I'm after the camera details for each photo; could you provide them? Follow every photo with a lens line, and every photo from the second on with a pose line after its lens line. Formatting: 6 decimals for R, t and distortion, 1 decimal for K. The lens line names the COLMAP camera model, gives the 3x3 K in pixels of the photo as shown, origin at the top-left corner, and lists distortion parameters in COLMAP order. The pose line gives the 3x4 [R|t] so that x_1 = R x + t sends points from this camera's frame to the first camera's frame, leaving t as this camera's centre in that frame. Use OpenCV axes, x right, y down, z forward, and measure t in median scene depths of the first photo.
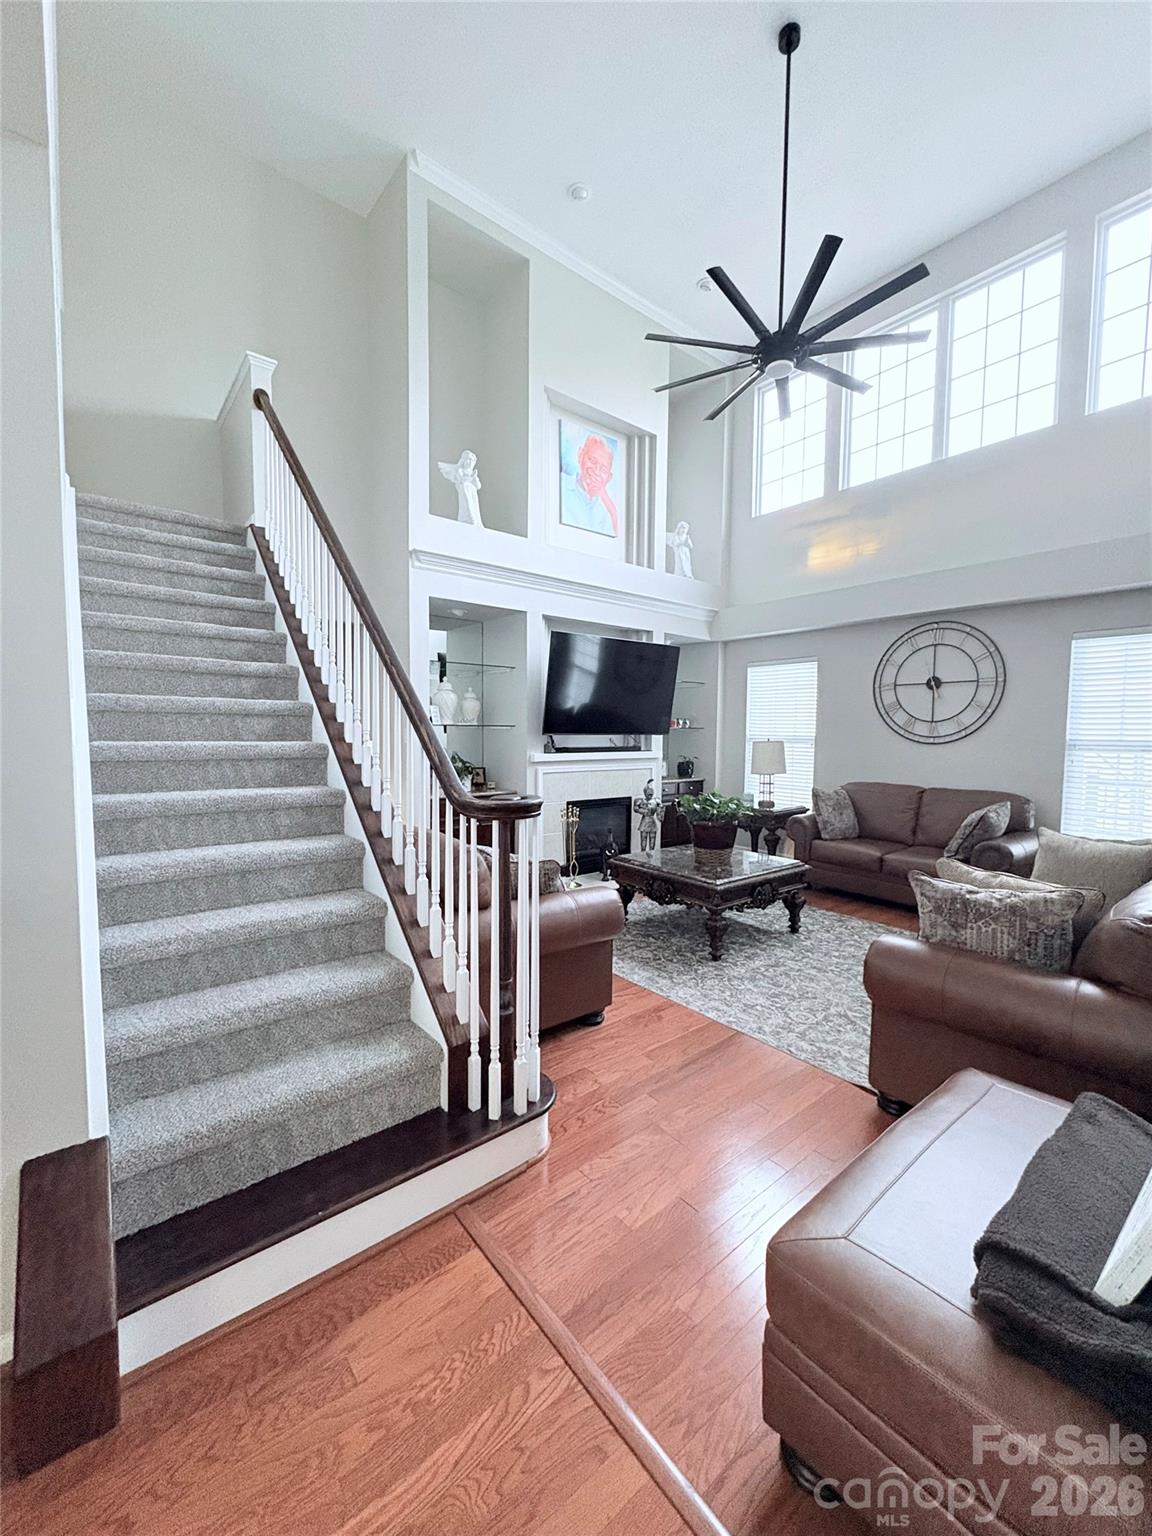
lens RADIAL K [[611.7, 0, 576.0], [0, 611.7, 768.0], [0, 0, 1]] dist [0.000747, -0.000109]
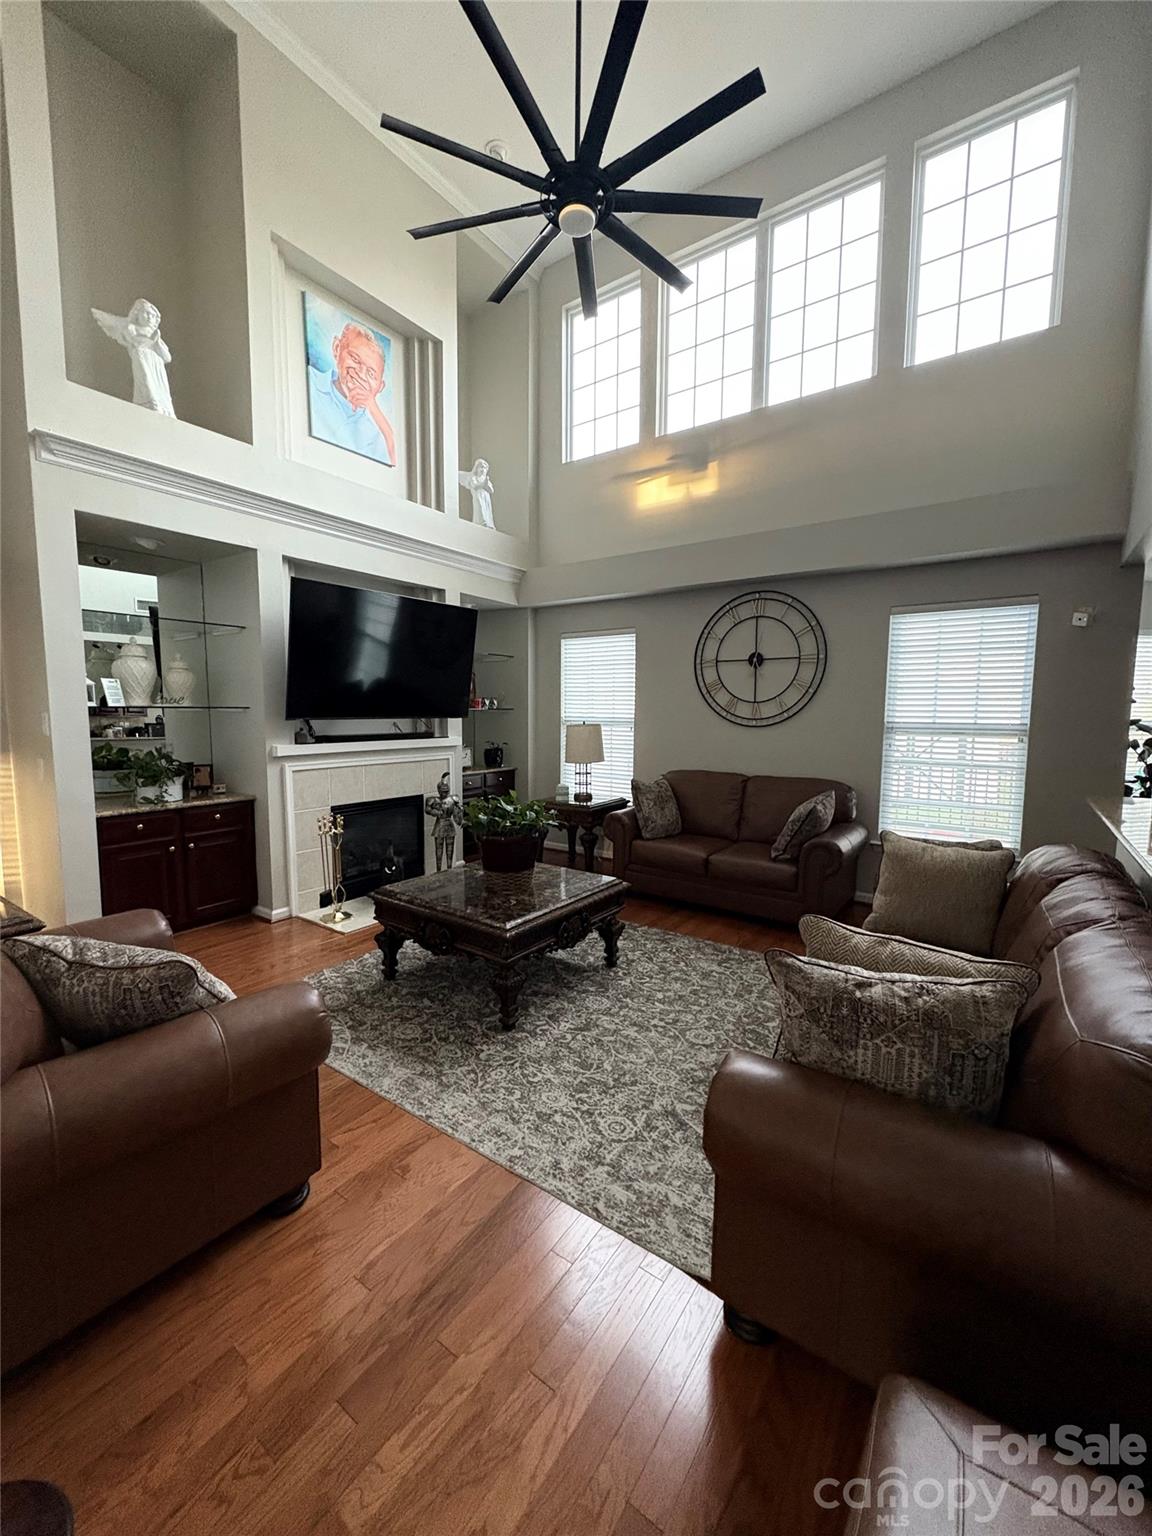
lens RADIAL K [[611.7, 0, 576.0], [0, 611.7, 768.0], [0, 0, 1]] dist [0.000747, -0.000109]
pose [[0.963638, -0.028364, 0.265700, 0.086628], [0.018919, 0.999097, 0.038041, -0.018590], [-0.266540, -0.031631, 0.963305, 0.201512]]
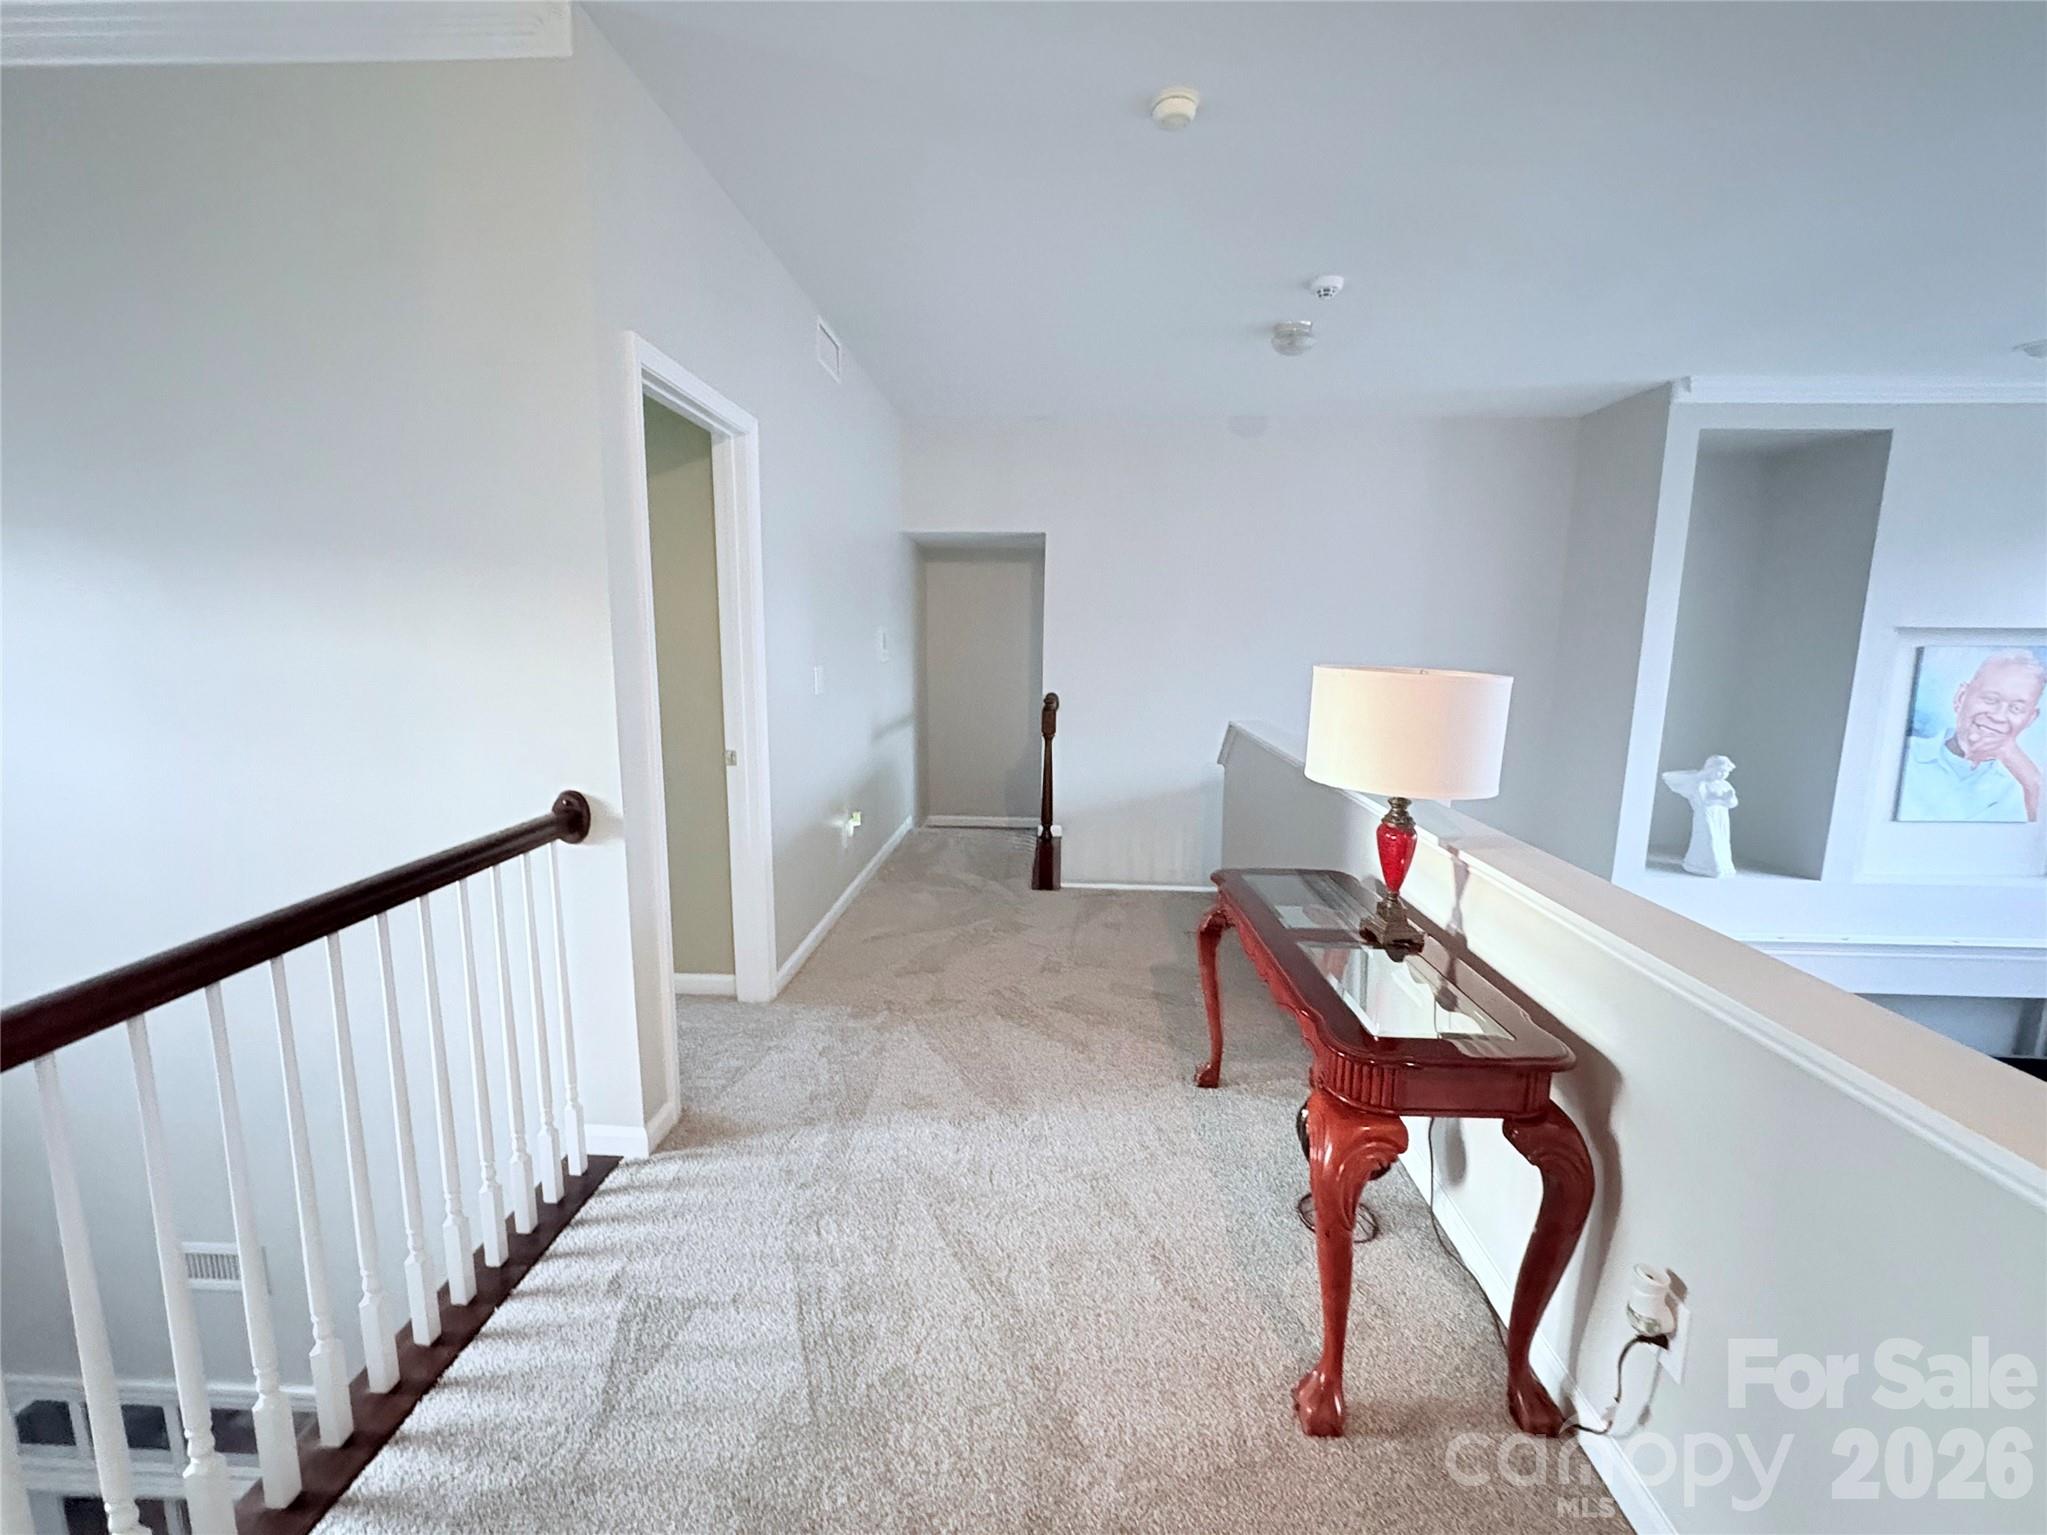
lens RADIAL K [[832.7, 0, 1023.5], [0, 832.7, 767.5], [0, 0, 1]] dist [-0.000443, -0.000166]
pose [[0.743743, 0.097506, -0.661316, -0.137732], [-0.045858, 0.994416, 0.095044, -0.545219], [0.666891, -0.040362, 0.744061, -0.162330]]
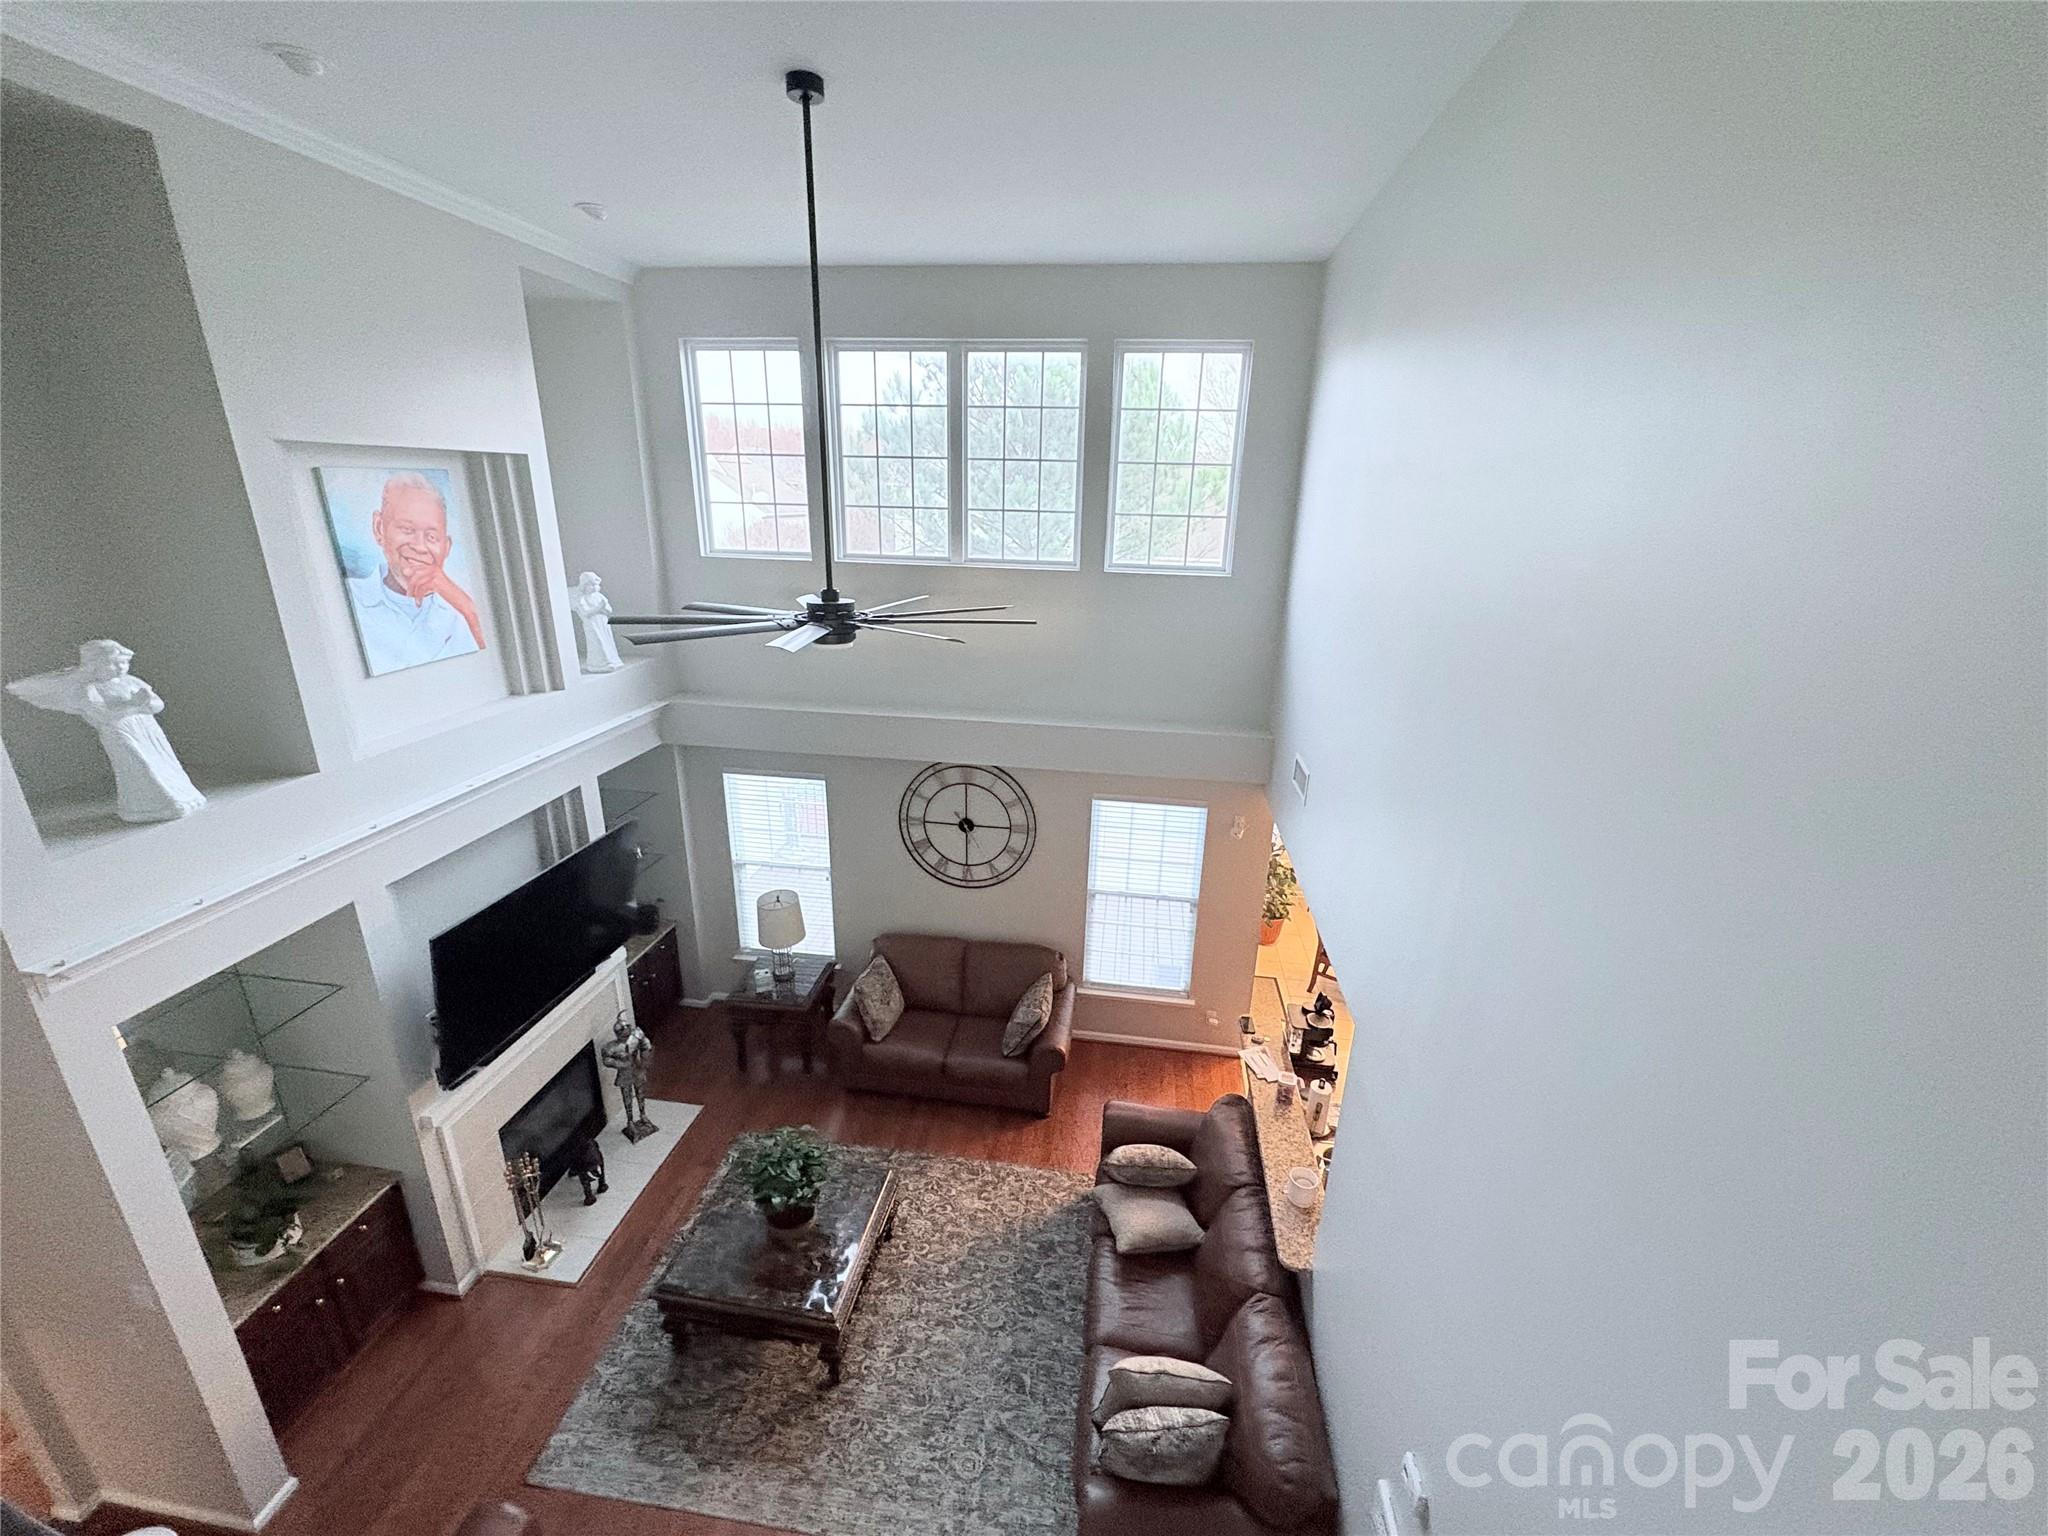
lens RADIAL K [[815.6, 0, 1024.0], [0, 815.6, 768.0], [0, 0, 1]] dist [0.000747, -0.000109]
pose [[0.733504, -0.210318, 0.646327, -0.089605], [0.026496, 0.959046, 0.282009, -0.564240], [-0.679169, -0.189729, 0.709036, 0.145802]]
